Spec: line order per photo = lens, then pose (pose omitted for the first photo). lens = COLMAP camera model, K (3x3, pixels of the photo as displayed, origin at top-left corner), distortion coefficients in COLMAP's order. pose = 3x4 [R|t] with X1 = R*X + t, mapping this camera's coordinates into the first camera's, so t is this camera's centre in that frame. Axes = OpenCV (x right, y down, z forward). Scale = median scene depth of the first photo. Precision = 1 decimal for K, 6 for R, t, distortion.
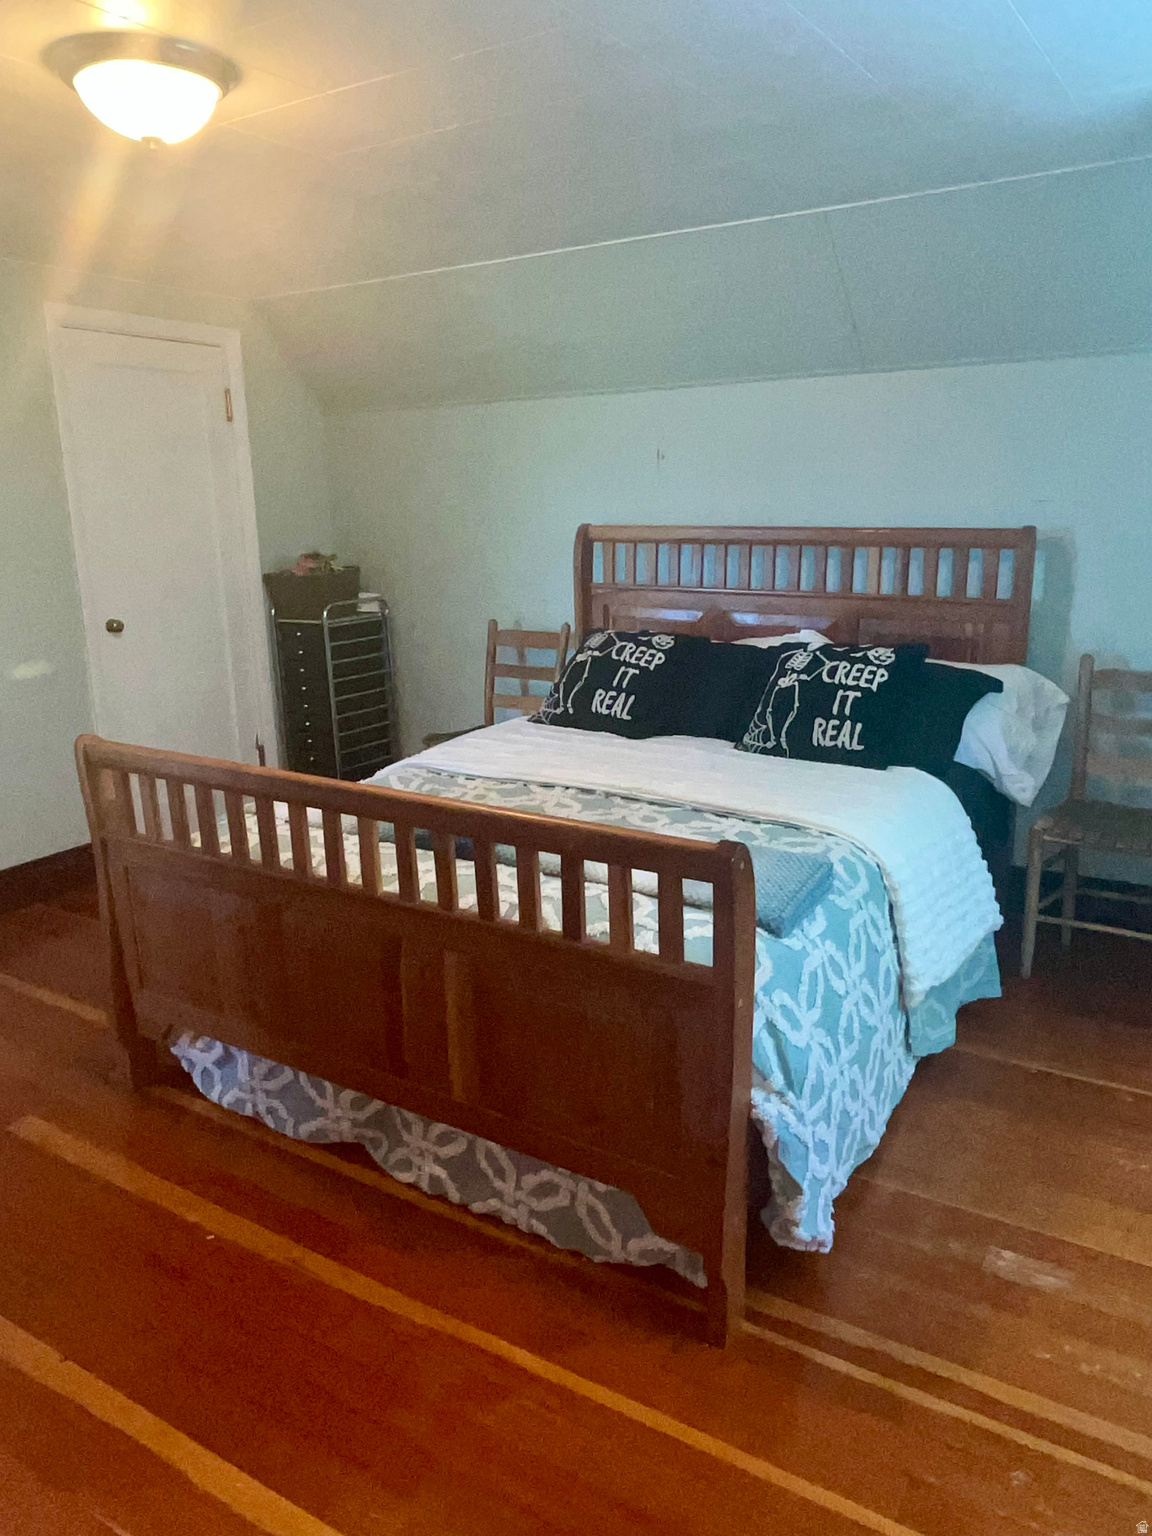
lens RADIAL K [[1075.7, 0, 576.2], [0, 1075.7, 777.5], [0, 0, 1]] dist [-0.010338, -0.001673]
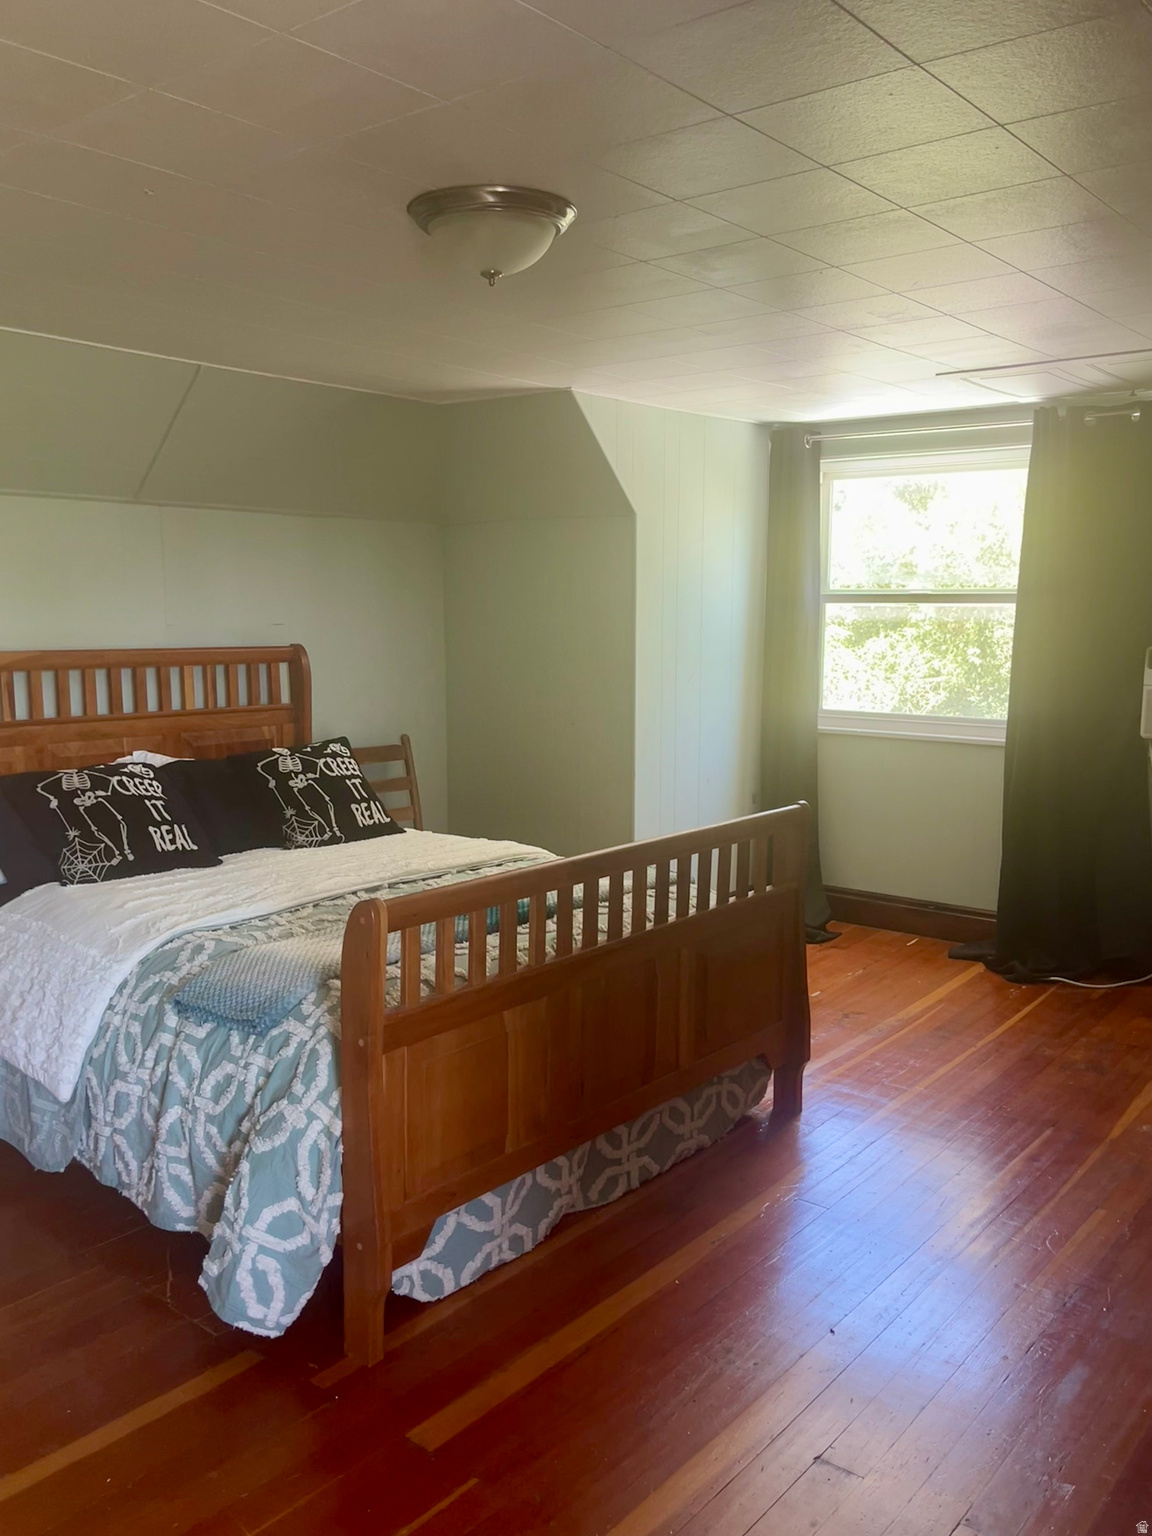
lens RADIAL K [[1215.3, 0, 573.8], [0, 1215.3, 765.5], [0, 0, 1]] dist [0.069977, -0.086227]
pose [[0.154968, -0.109948, 0.981782, -0.952381], [0.247338, 0.966456, 0.069191, -0.117819], [-0.956456, 0.232109, 0.176964, 0.478498]]
